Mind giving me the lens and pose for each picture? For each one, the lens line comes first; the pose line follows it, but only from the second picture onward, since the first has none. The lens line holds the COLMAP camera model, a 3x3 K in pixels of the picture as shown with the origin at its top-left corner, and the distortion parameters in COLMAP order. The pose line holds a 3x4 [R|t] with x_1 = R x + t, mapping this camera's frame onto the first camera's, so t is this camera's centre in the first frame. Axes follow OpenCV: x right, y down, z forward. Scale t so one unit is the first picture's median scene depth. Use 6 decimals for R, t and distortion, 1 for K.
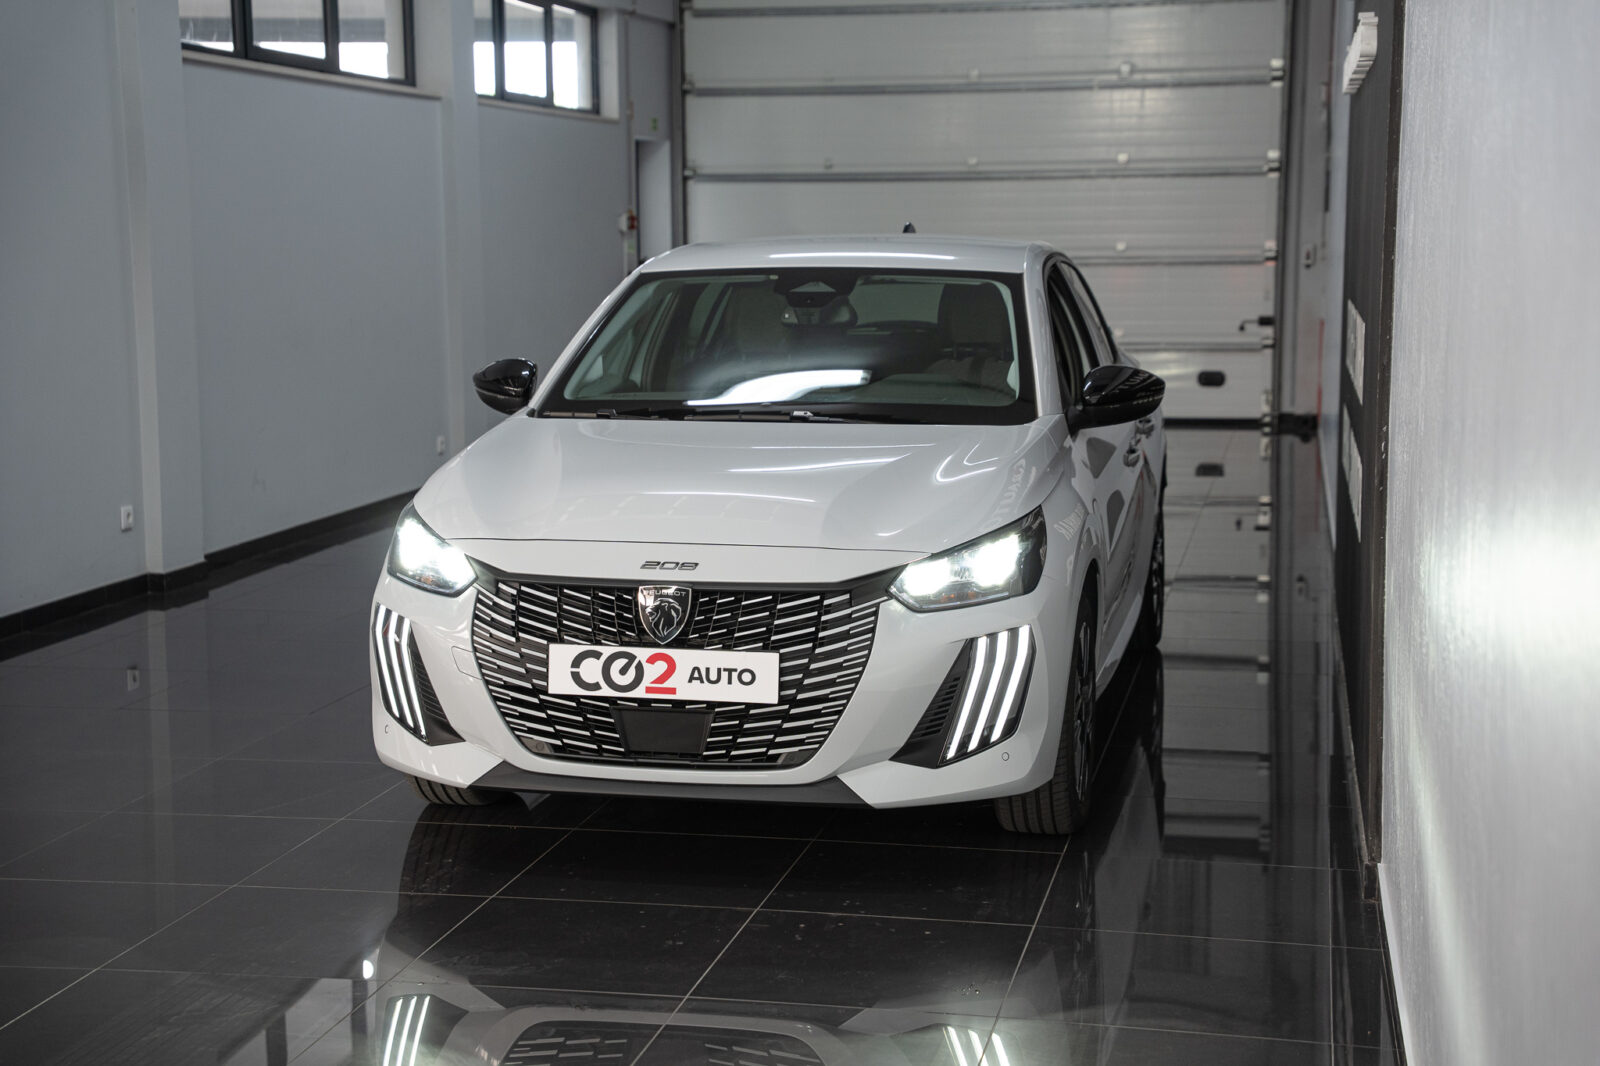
lens RADIAL K [[2360.3, 0, 788.8], [0, 2360.3, 527.9], [0, 0, 1]] dist [0.291268, 0.000000]
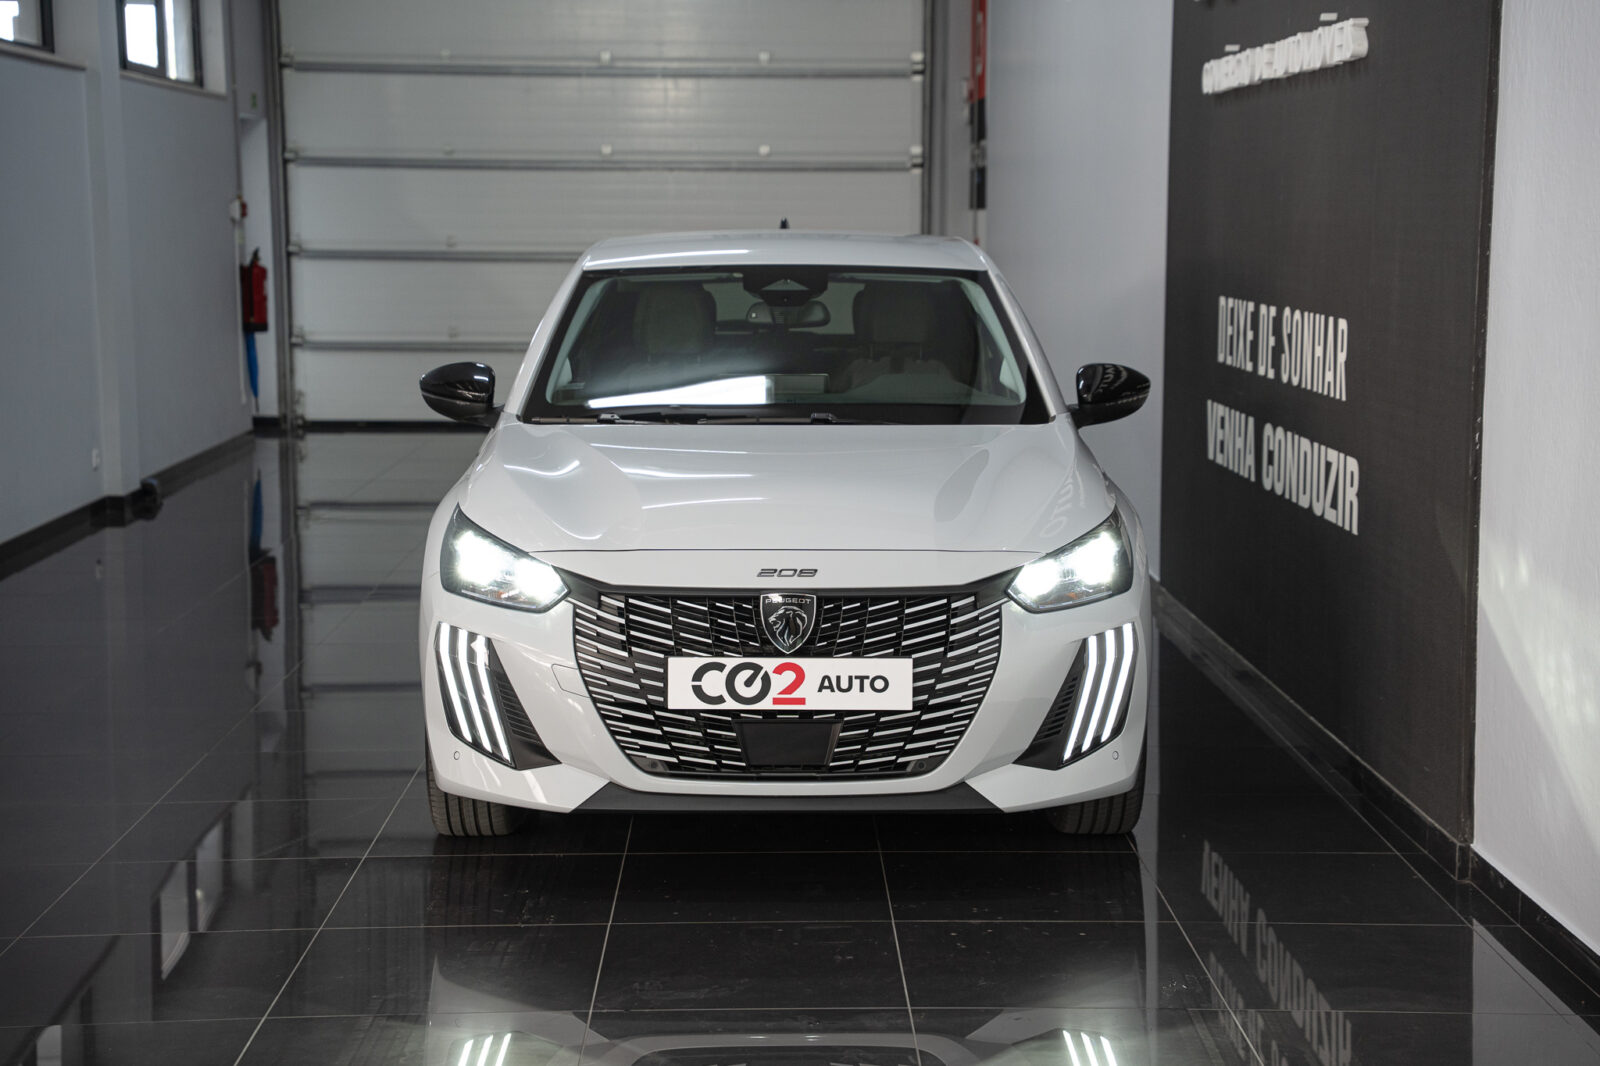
lens RADIAL K [[2521.3, 0, 808.9], [0, 2521.3, 544.6], [0, 0, 1]] dist [0.348127, 0.000000]
pose [[0.976827, -0.024525, 0.212622, -0.258586], [0.024217, 0.999699, 0.004051, 0.000349], [-0.212657, 0.001192, 0.977126, -0.015391]]
